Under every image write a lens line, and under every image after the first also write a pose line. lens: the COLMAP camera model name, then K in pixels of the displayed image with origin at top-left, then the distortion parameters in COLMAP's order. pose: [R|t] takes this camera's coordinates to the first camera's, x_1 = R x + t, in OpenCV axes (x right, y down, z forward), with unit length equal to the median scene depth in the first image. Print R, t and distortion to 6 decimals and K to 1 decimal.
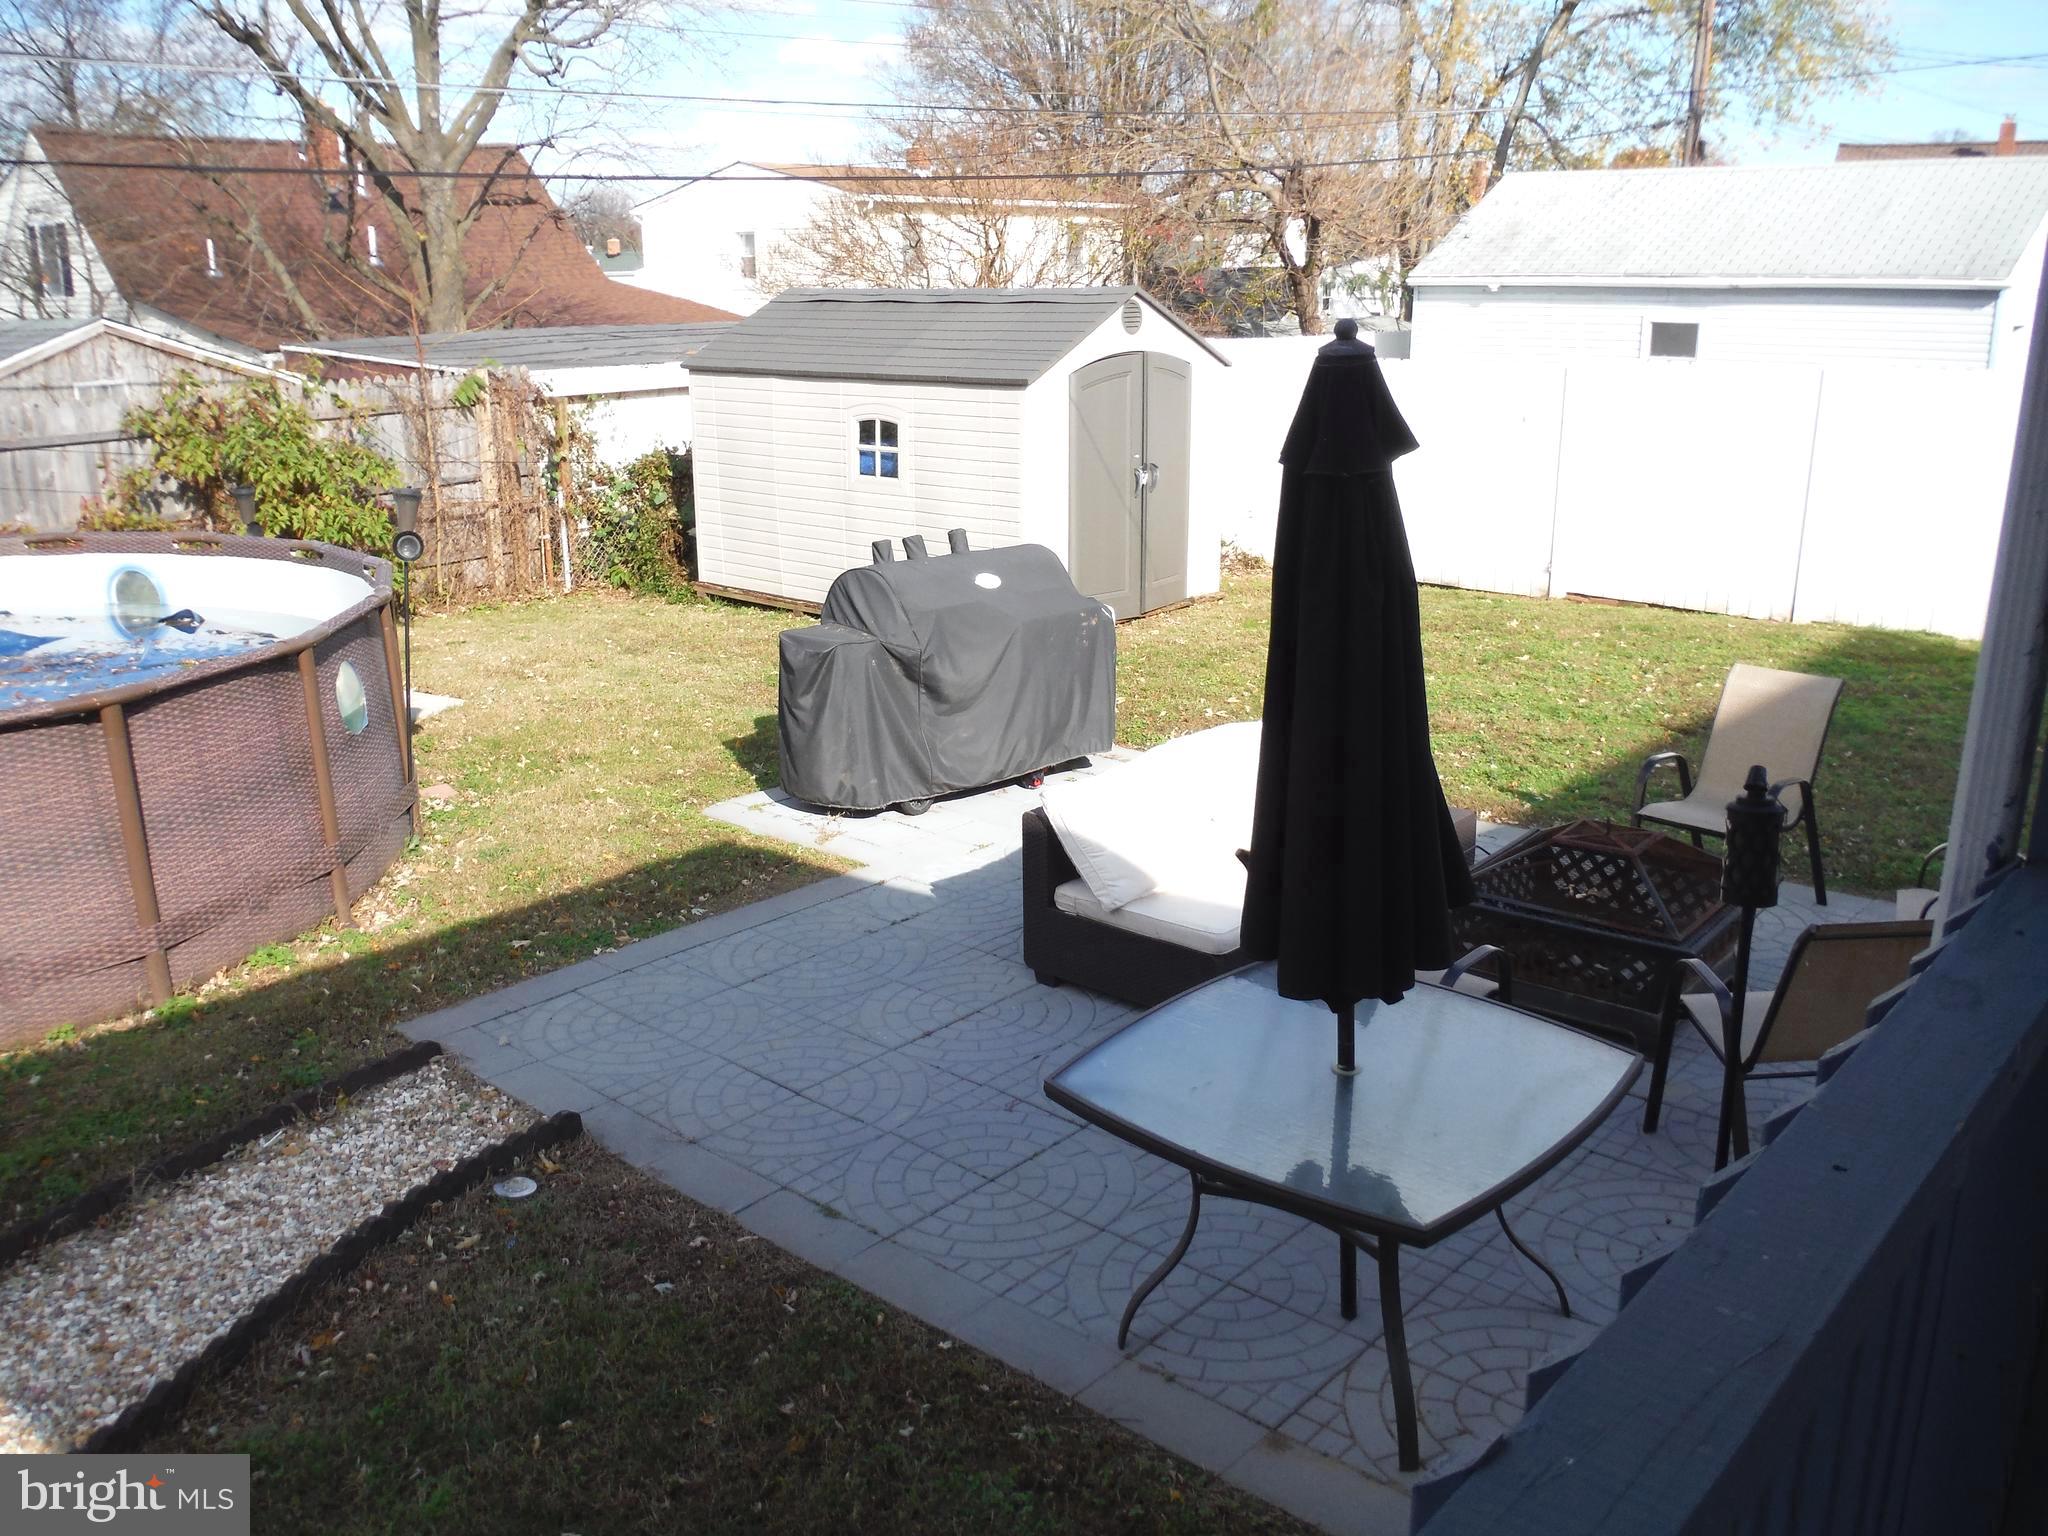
lens RADIAL K [[1723.6, 0, 1020.9], [0, 1723.6, 779.2], [0, 0, 1]] dist [-0.086357, 0.050683]
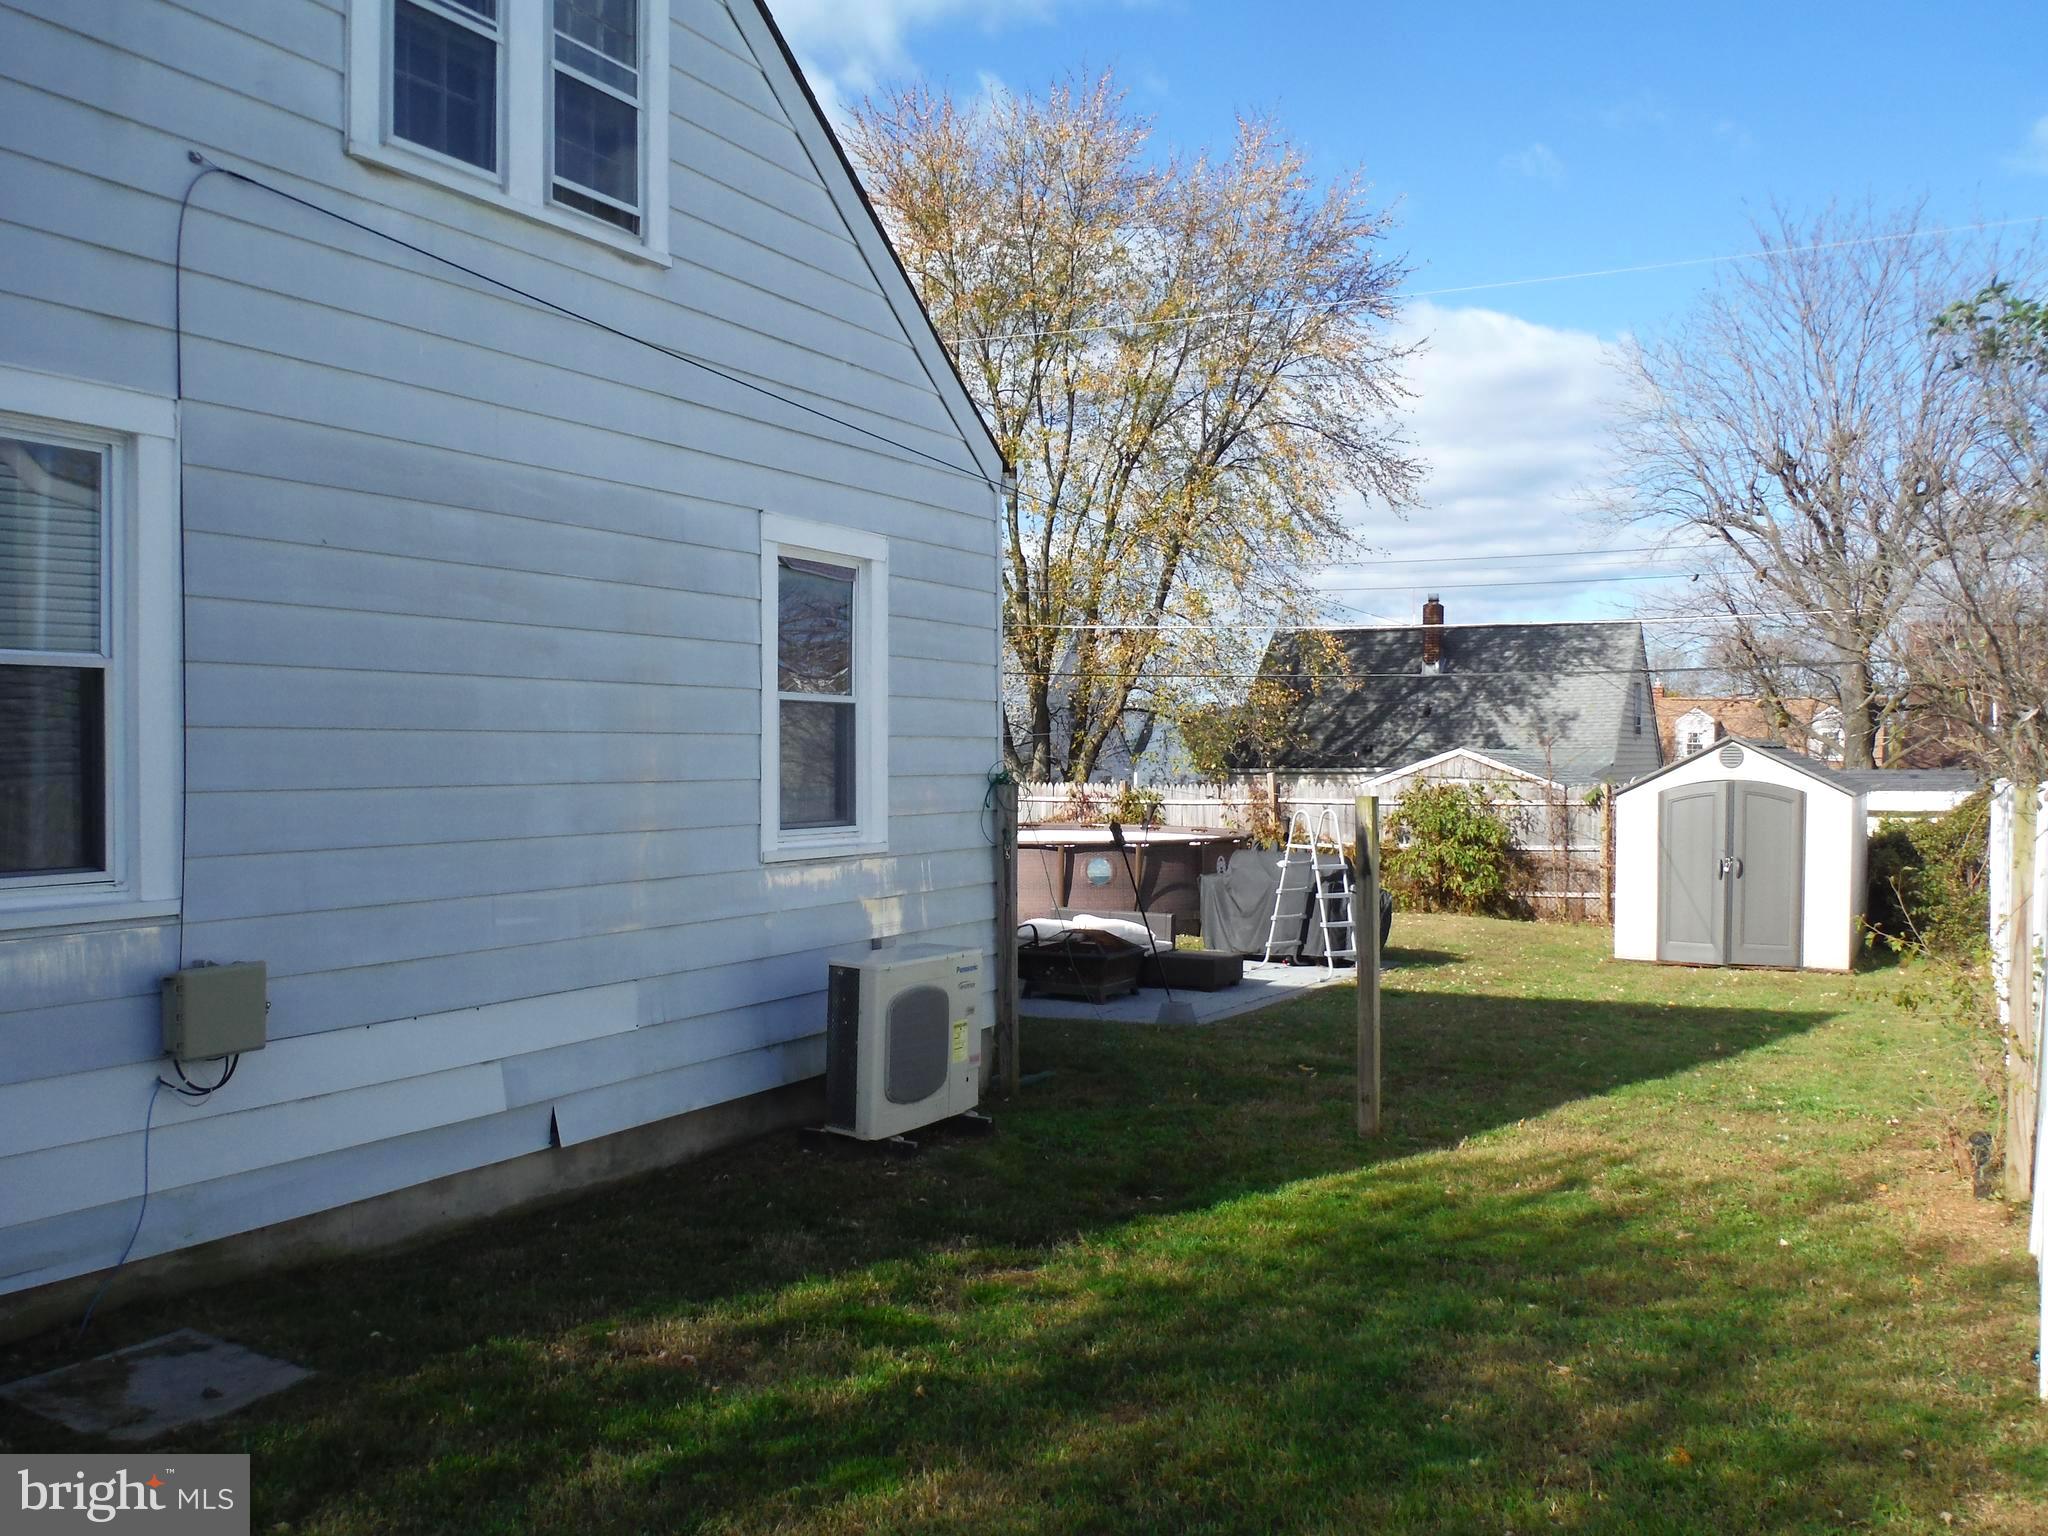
lens RADIAL K [[1723.6, 0, 1004.8], [0, 1723.6, 770.3], [0, 0, 1]] dist [-0.086357, 0.050683]
pose [[0.208399, 0.020943, -0.977820, 1.264341], [-0.280666, 0.959001, -0.039278, -0.028754], [0.936908, 0.282626, 0.205733, 0.124323]]
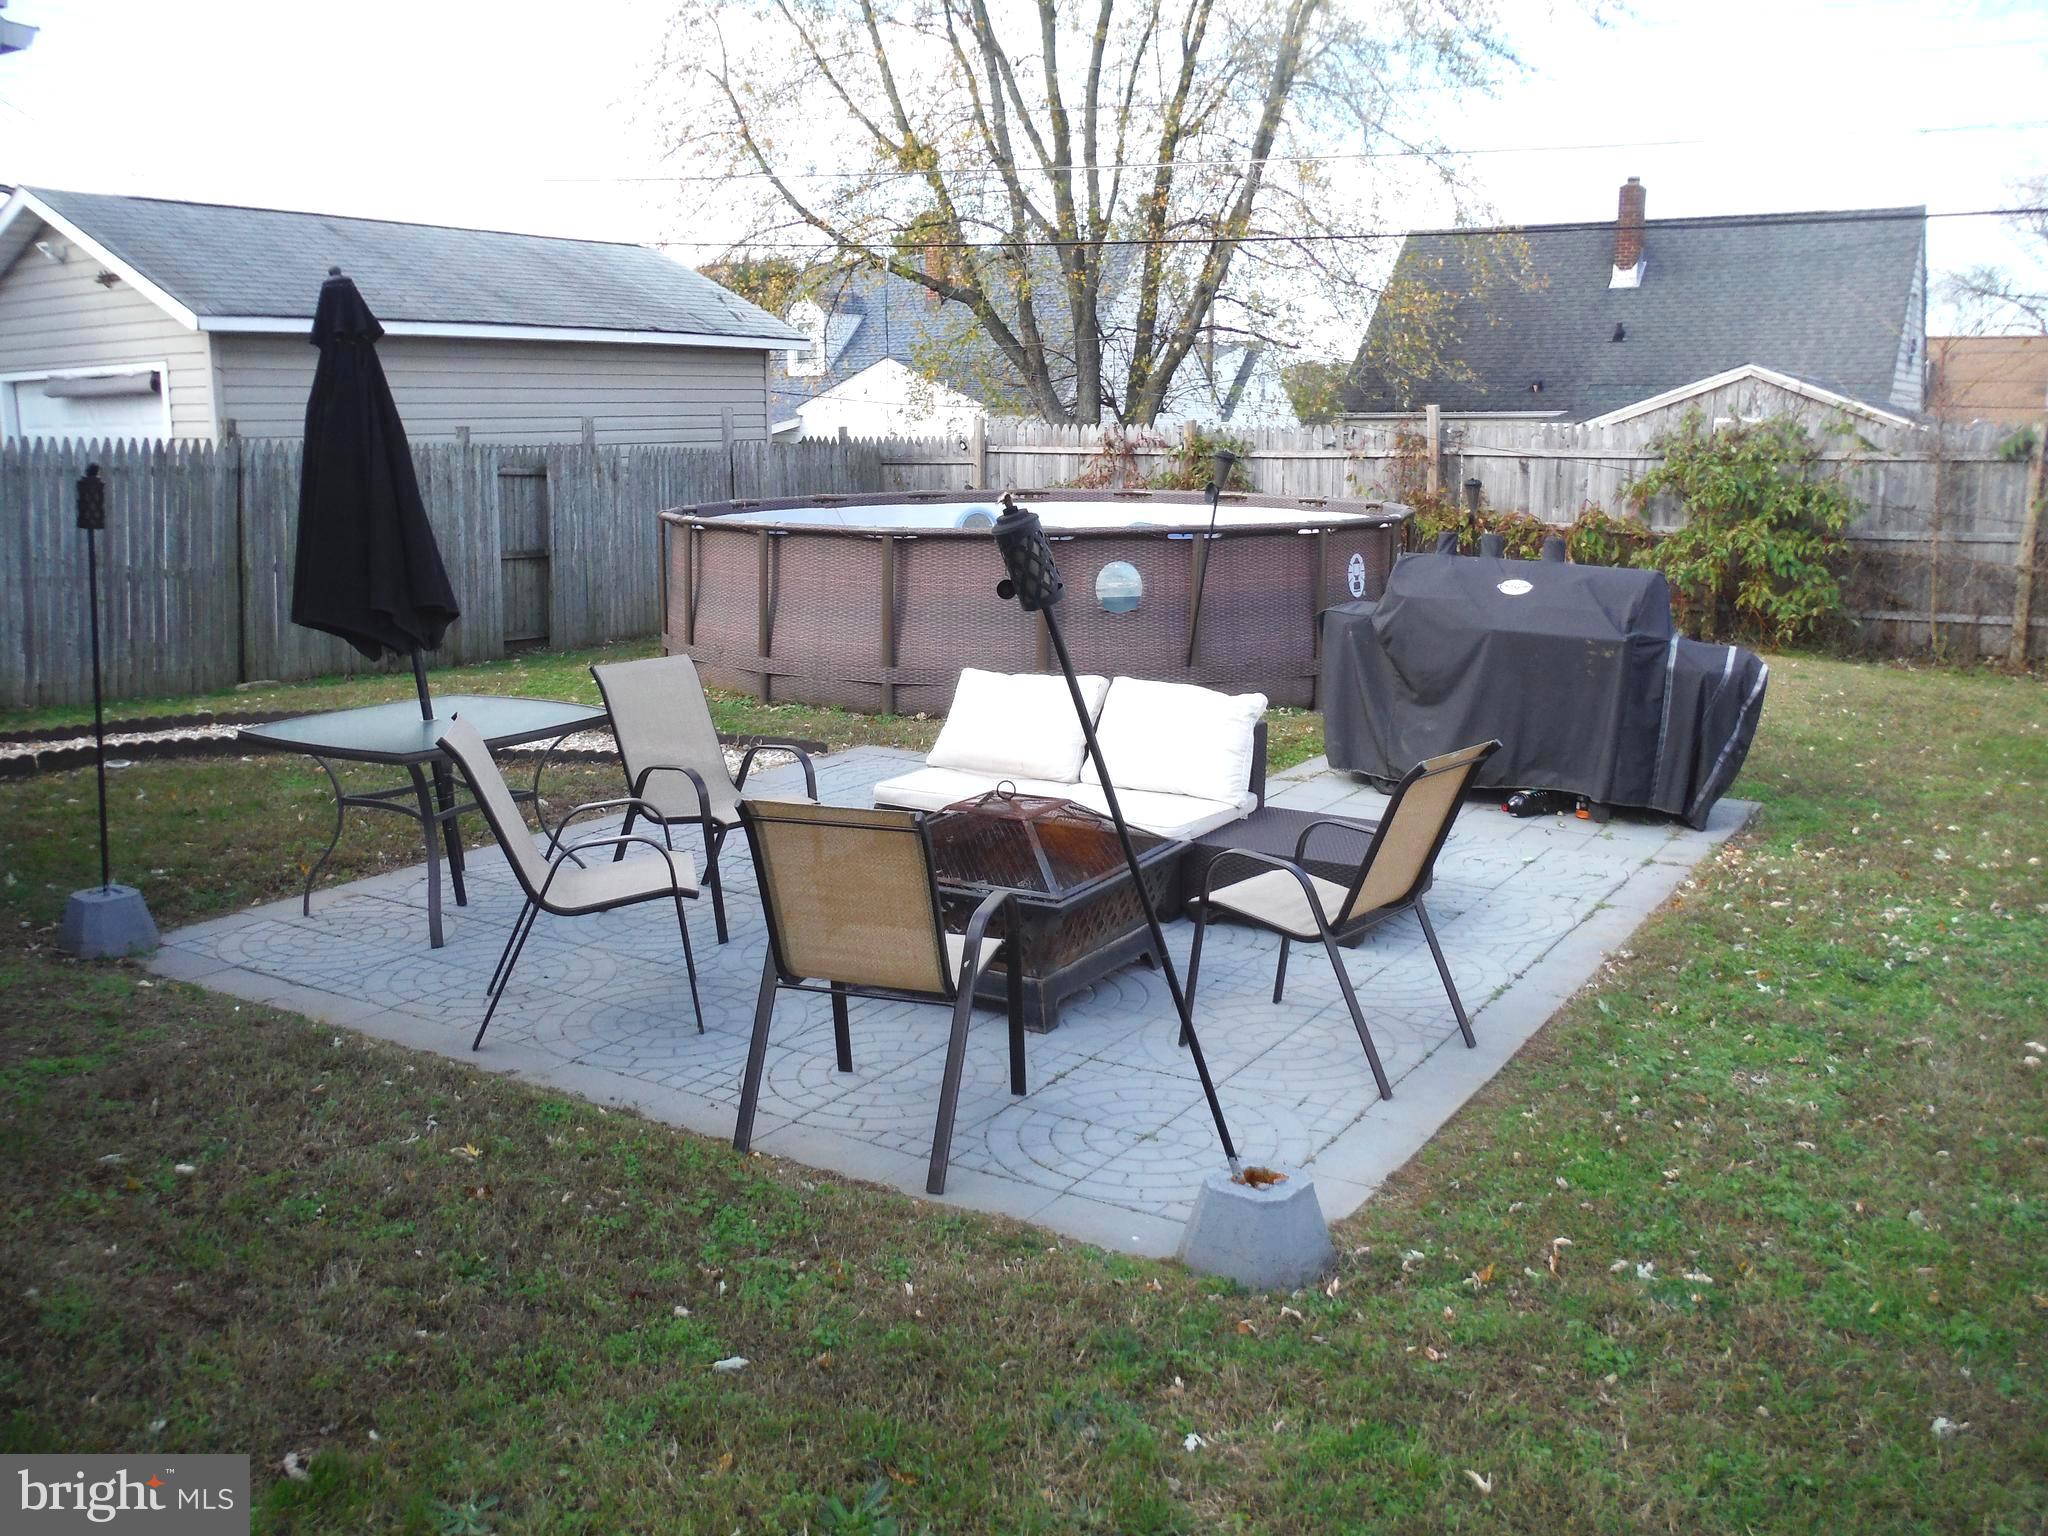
lens RADIAL K [[1723.6, 0, 1011.4], [0, 1723.6, 767.4], [0, 0, 1]] dist [-0.086357, 0.050683]
pose [[0.158729, 0.209416, -0.964858, 0.550103], [-0.276612, 0.947543, 0.160152, -0.059889], [0.947782, 0.241470, 0.208330, 0.353653]]
